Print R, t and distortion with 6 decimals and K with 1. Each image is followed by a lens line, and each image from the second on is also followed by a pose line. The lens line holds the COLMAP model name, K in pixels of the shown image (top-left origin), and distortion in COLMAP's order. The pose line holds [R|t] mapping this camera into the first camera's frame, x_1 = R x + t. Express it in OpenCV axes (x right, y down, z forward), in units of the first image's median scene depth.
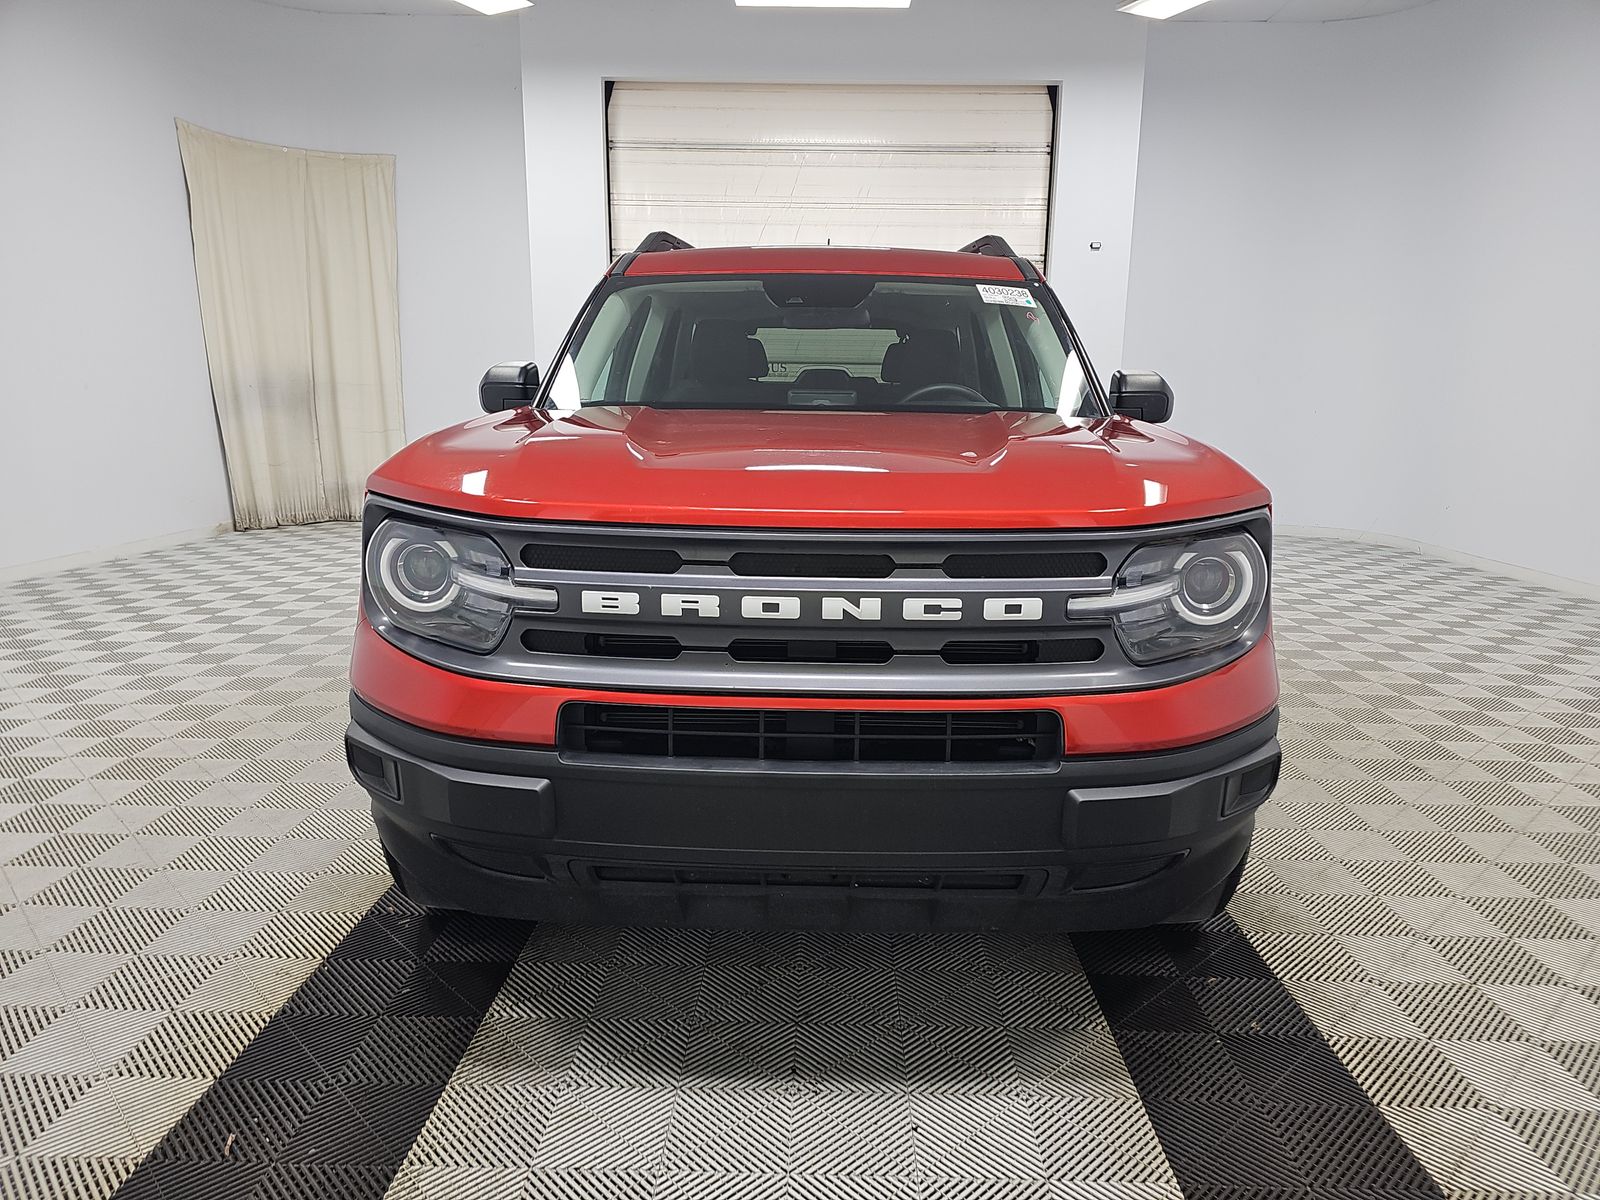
lens RADIAL K [[1065.4, 0, 793.3], [0, 1065.4, 602.6], [0, 0, 1]] dist [0.044052, -0.003851]
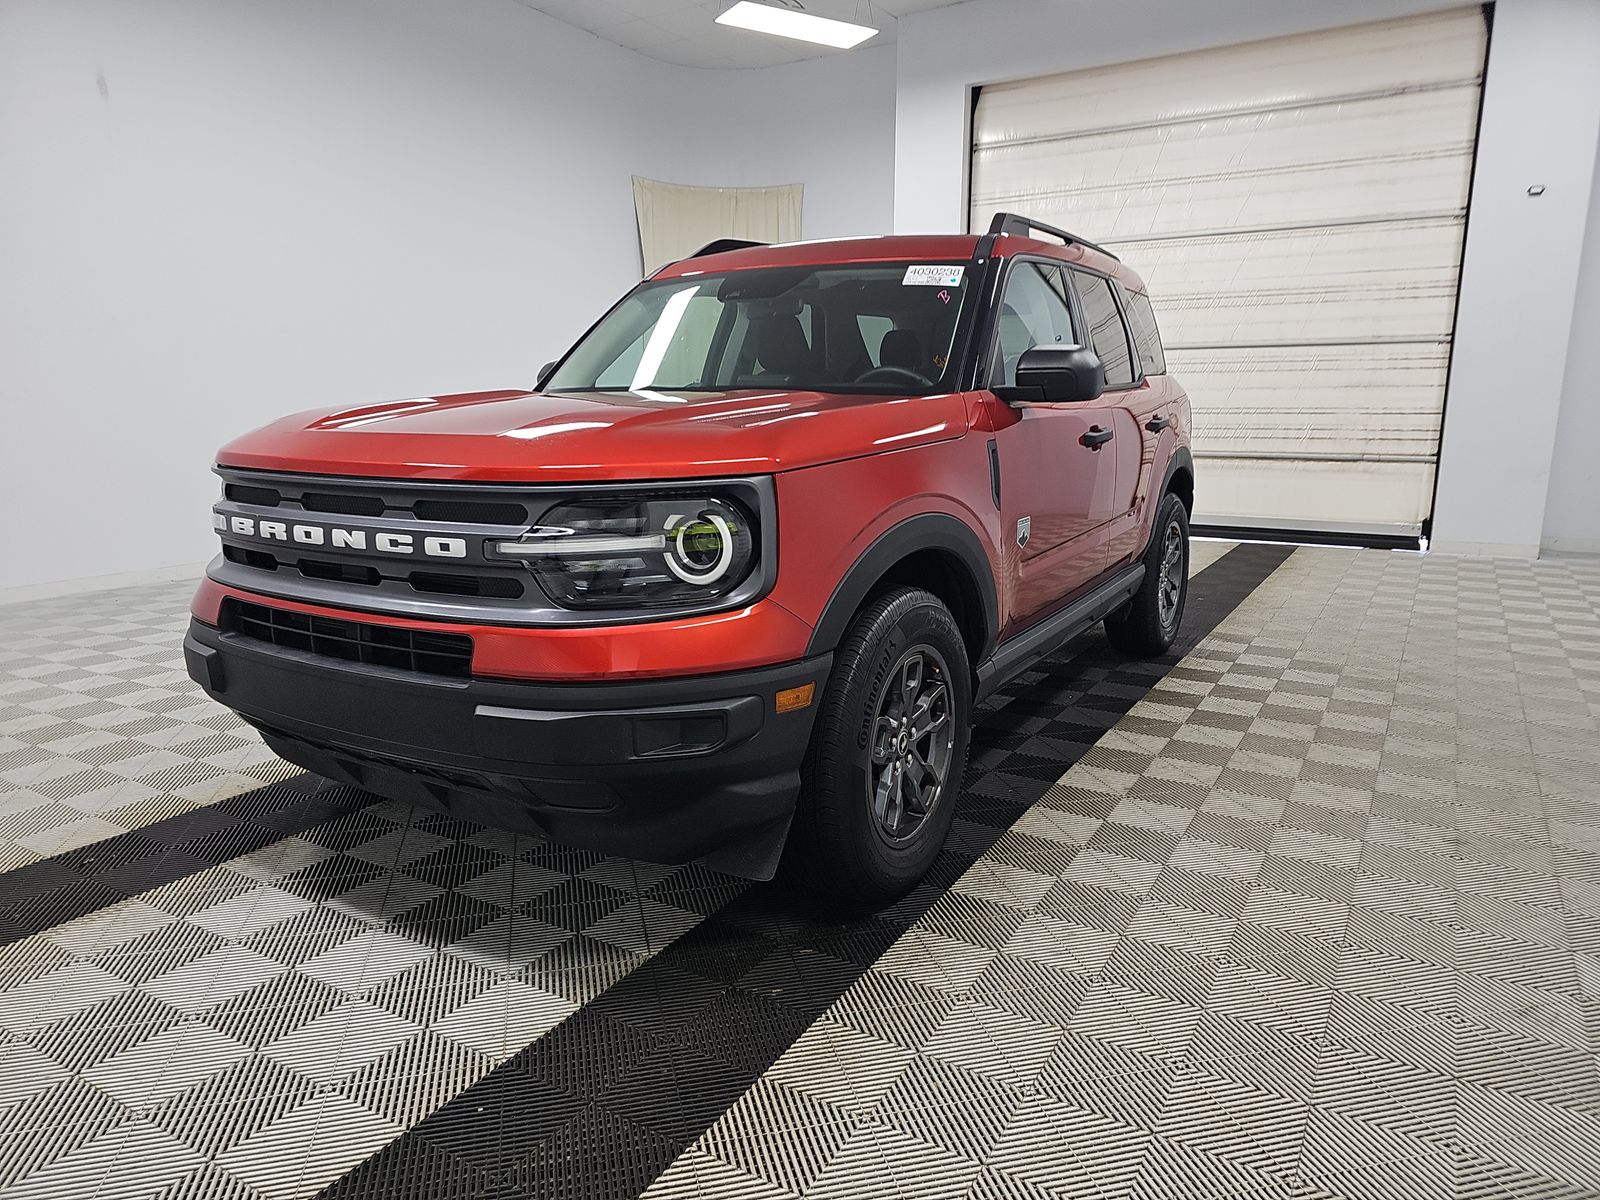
lens RADIAL K [[1056.3, 0, 800.0], [0, 1056.3, 600.0], [0, 0, 1]] dist [0.036129, -0.004417]
pose [[0.866511, 0.080913, -0.492556, 0.993401], [-0.081325, 0.996474, 0.020625, 0.007108], [0.492488, 0.022185, 0.870036, 0.143673]]
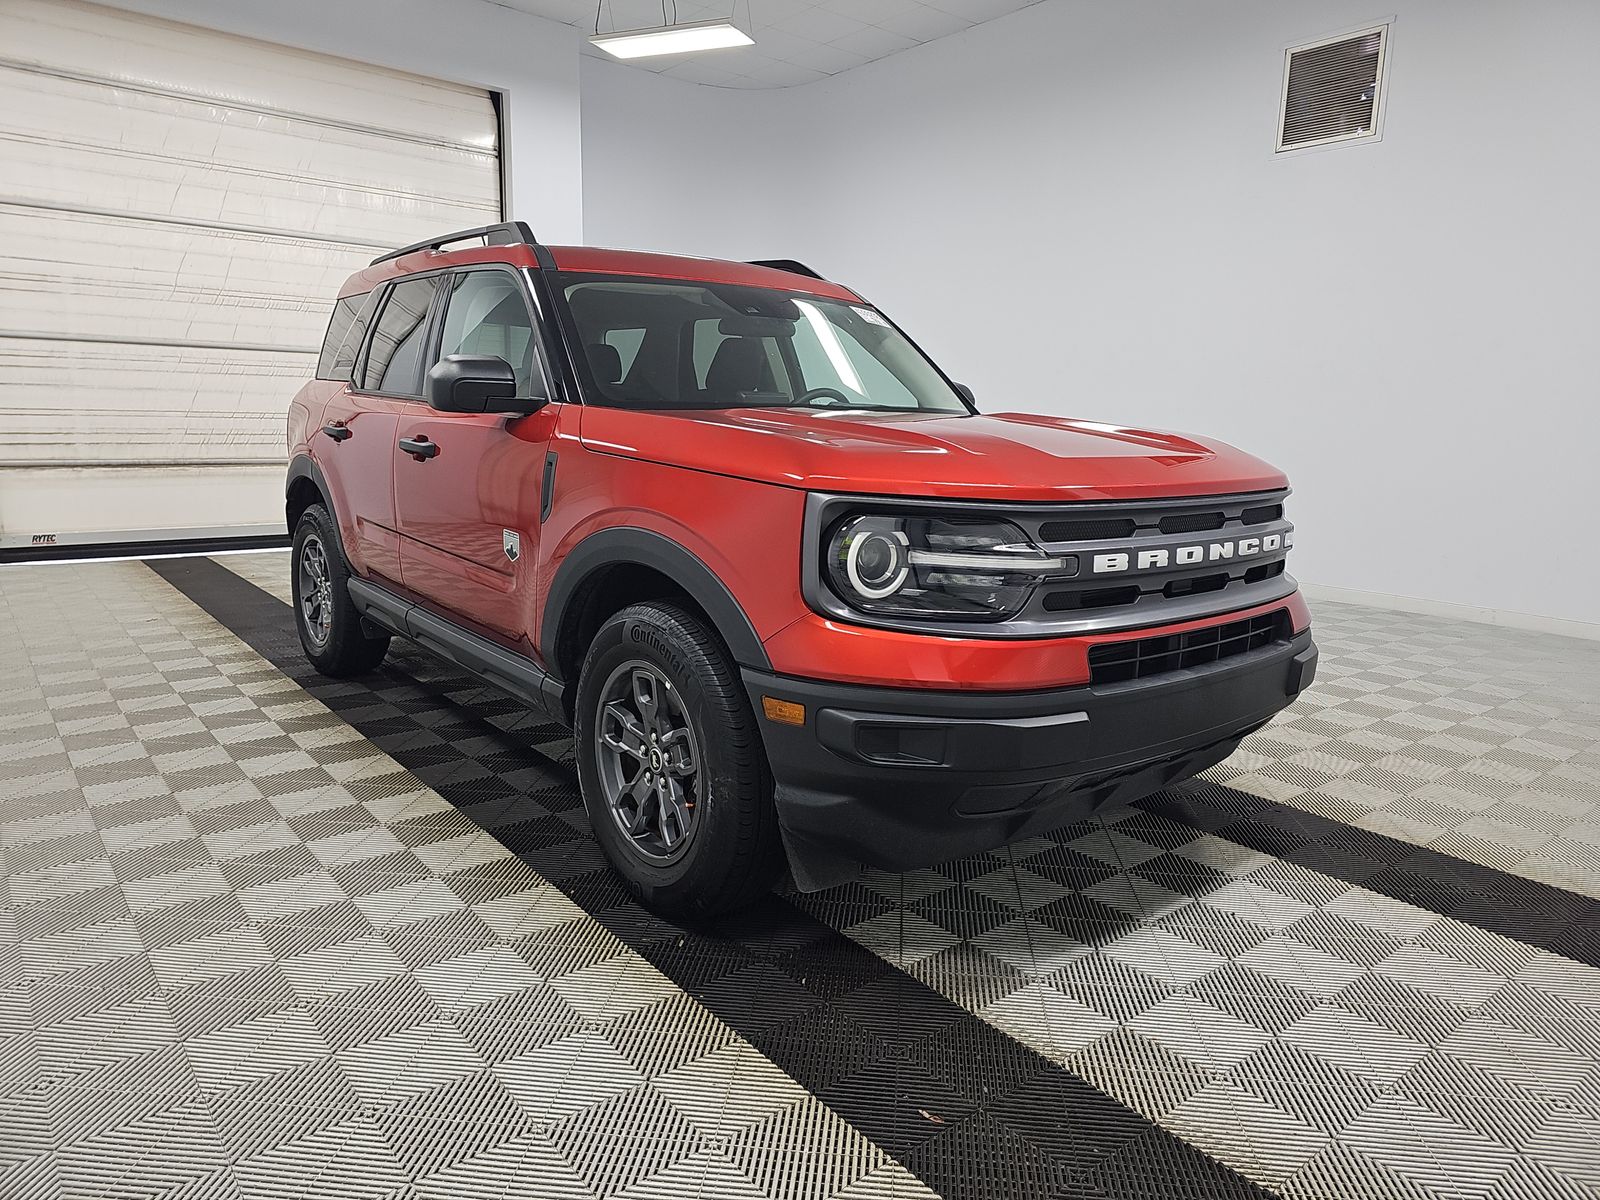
lens RADIAL K [[1063.9, 0, 800.0], [0, 1063.9, 600.0], [0, 0, 1]] dist [0.000581, -0.000459]
pose [[0.763673, -0.098321, 0.638072, -1.013241], [0.096878, 0.994597, 0.037311, -0.031841], [-0.638293, 0.033322, 0.769072, 0.219705]]
